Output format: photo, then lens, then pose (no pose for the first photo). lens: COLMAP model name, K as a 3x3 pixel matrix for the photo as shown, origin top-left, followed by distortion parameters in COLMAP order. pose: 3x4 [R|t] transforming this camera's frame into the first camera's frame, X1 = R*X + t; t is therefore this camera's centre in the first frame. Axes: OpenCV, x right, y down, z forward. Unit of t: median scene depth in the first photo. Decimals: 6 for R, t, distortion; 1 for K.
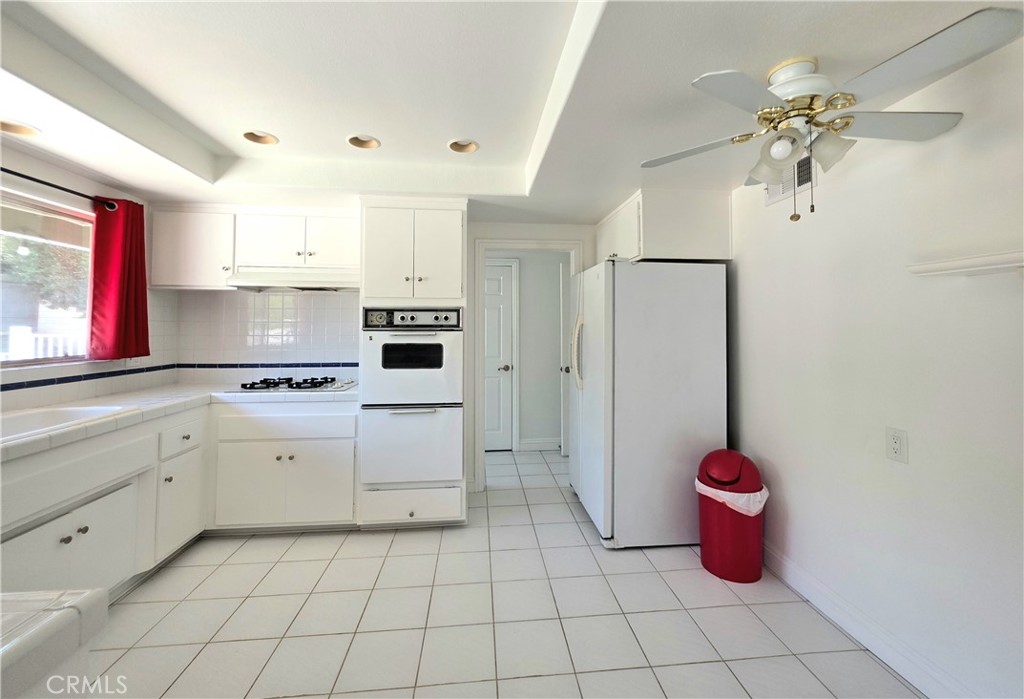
lens RADIAL K [[406.4, 0, 517.5], [0, 406.4, 313.7], [0, 0, 1]] dist [-0.009779, -0.000151]
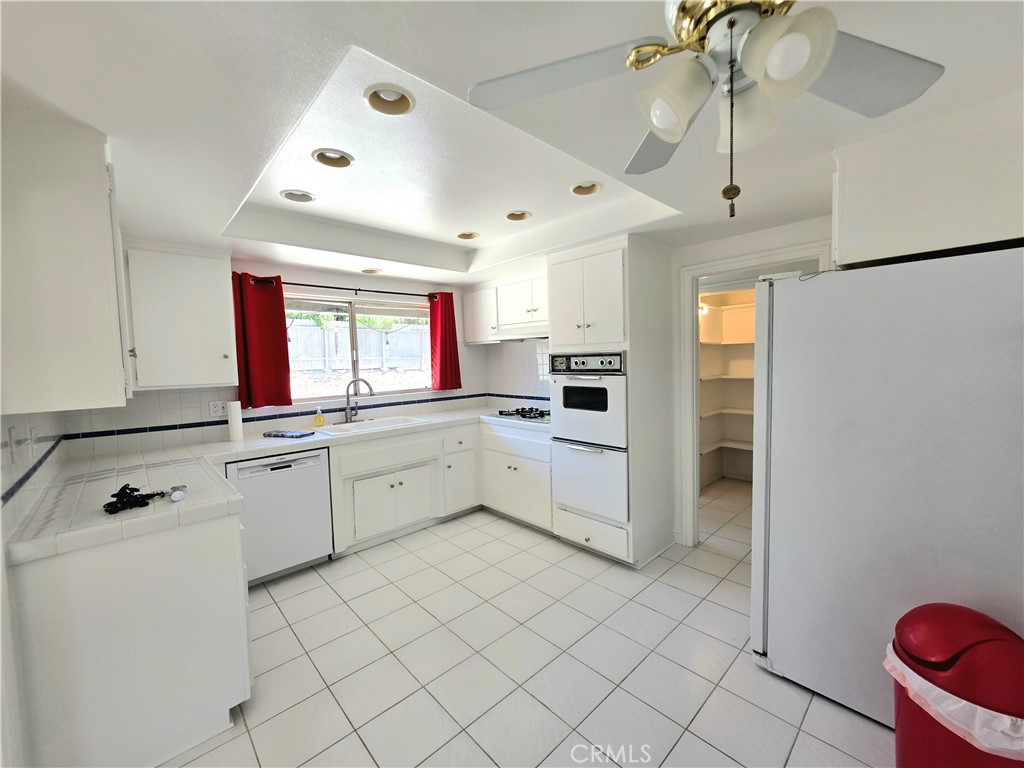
lens RADIAL K [[410.4, 0, 516.5], [0, 410.4, 385.0], [0, 0, 1]] dist [-0.002708, -0.000380]
pose [[0.609659, 0.032540, -0.791995, 0.493323], [0.054318, 0.995093, 0.082697, -0.030780], [0.790800, -0.093437, 0.604901, 0.203035]]
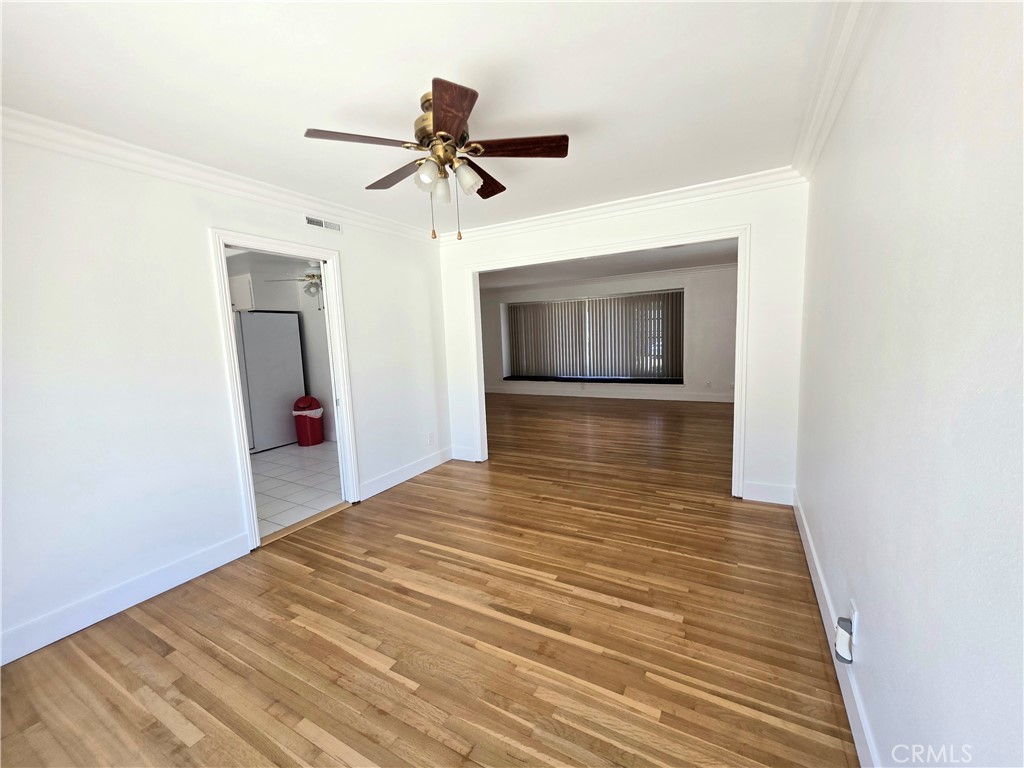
lens RADIAL K [[405.8, 0, 520.1], [0, 405.8, 383.1], [0, 0, 1]] dist [-0.000190, -0.000055]
pose [[0.563008, -0.119892, 0.817709, -0.589092], [0.011171, 0.990435, 0.137526, -0.041136], [-0.826376, -0.068294, 0.558962, -1.131353]]
